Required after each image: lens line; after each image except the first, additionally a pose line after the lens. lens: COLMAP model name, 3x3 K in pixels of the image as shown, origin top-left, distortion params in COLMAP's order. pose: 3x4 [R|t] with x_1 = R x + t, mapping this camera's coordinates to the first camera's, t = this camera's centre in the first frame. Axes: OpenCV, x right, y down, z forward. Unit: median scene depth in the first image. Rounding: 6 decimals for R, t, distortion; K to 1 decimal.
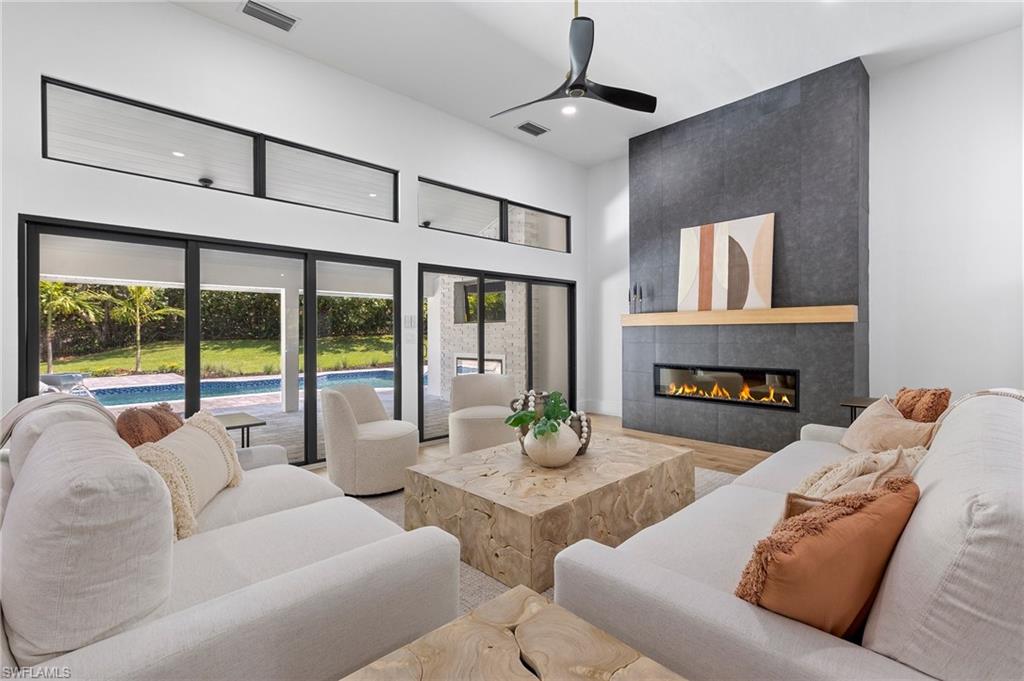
lens RADIAL K [[462.1, 0, 512.8], [0, 462.1, 339.3], [0, 0, 1]] dist [0.003523, 0.000436]
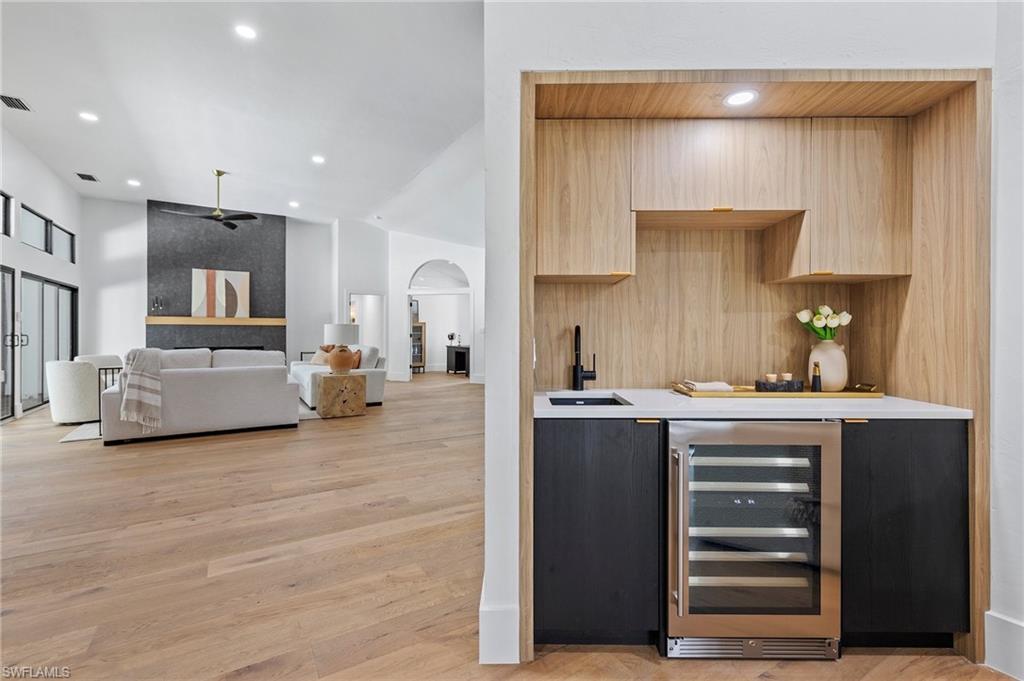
lens RADIAL K [[462.1, 0, 512.1], [0, 462.1, 334.8], [0, 0, 1]] dist [0.003523, 0.000436]
pose [[0.230102, 0.002035, 0.973164, -1.067327], [0.007411, 0.999965, -0.003843, 0.023028], [-0.973138, 0.008097, 0.230079, -0.563328]]
